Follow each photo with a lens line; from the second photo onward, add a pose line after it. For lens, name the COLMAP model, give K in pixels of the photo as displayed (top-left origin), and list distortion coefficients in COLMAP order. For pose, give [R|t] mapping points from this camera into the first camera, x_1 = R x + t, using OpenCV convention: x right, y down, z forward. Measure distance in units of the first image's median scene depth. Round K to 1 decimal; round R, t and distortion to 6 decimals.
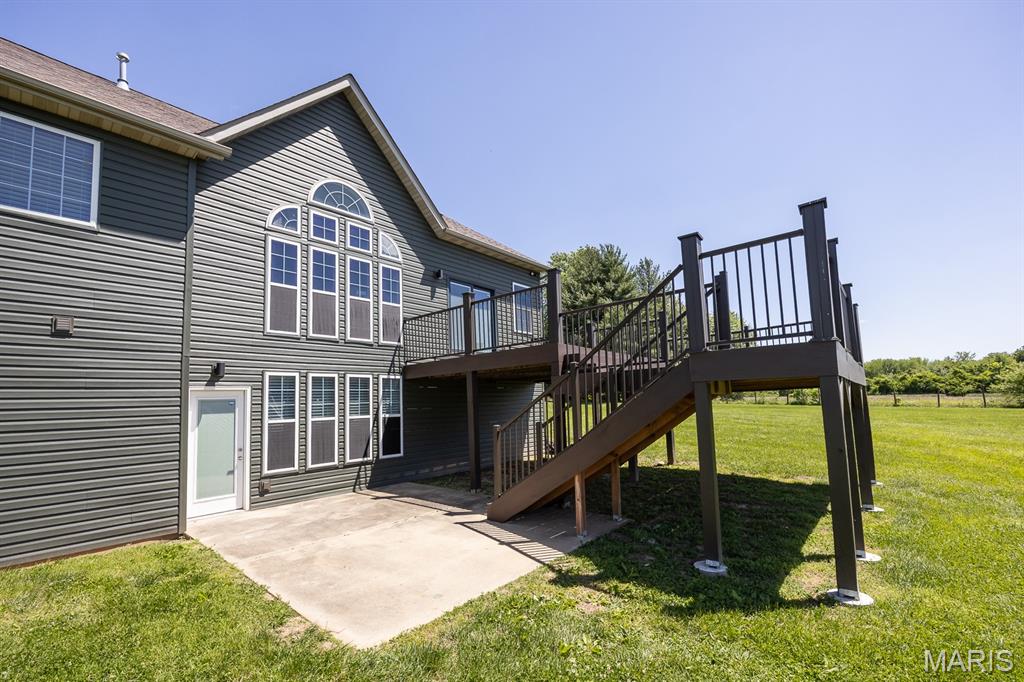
lens RADIAL K [[411.9, 0, 507.7], [0, 411.9, 356.6], [0, 0, 1]] dist [0.001622, -0.000147]
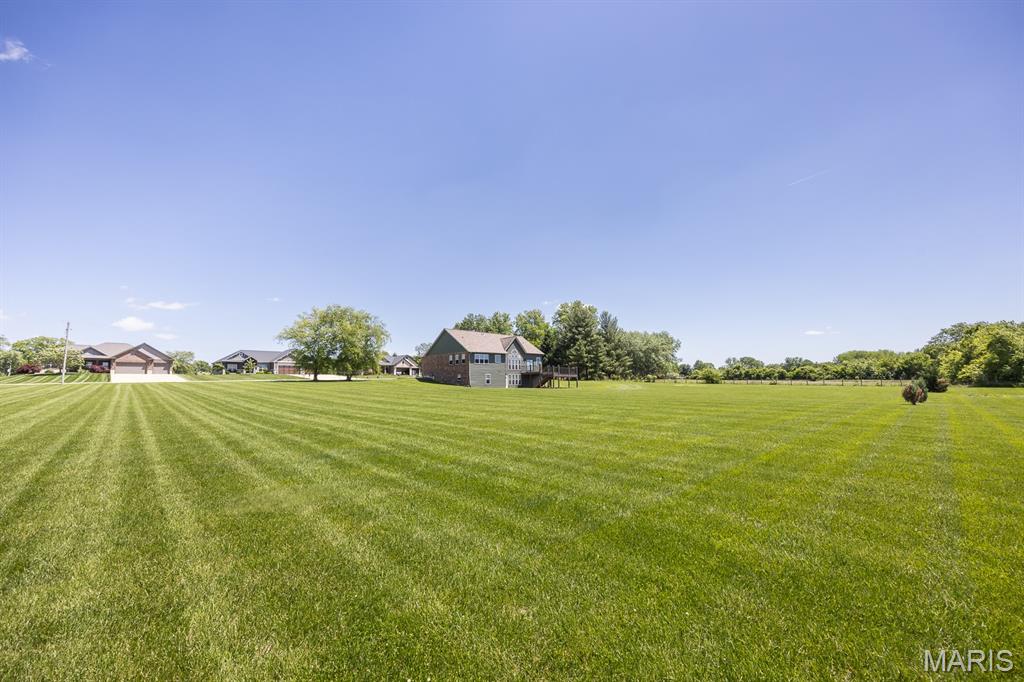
lens RADIAL K [[411.9, 0, 514.3], [0, 411.9, 341.6], [0, 0, 1]] dist [0.001622, -0.000147]
pose [[0.999164, -0.007989, -0.040096, -0.082732], [0.007504, 0.999897, -0.012209, -0.468780], [0.040190, 0.011898, 0.999121, -6.631940]]
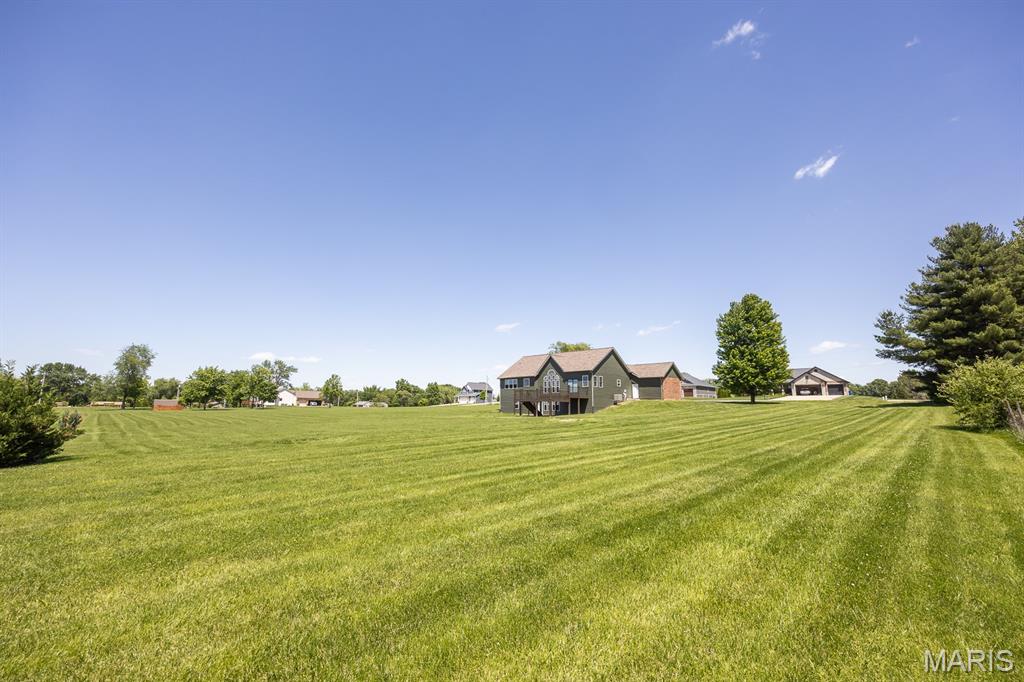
lens RADIAL K [[411.9, 0, 513.7], [0, 411.9, 338.2], [0, 0, 1]] dist [0.001622, -0.000147]
pose [[-0.003580, -0.157344, -0.987537, 6.291026], [0.085750, 0.983858, -0.157069, 0.078988], [0.996310, -0.085243, 0.009970, 0.339669]]
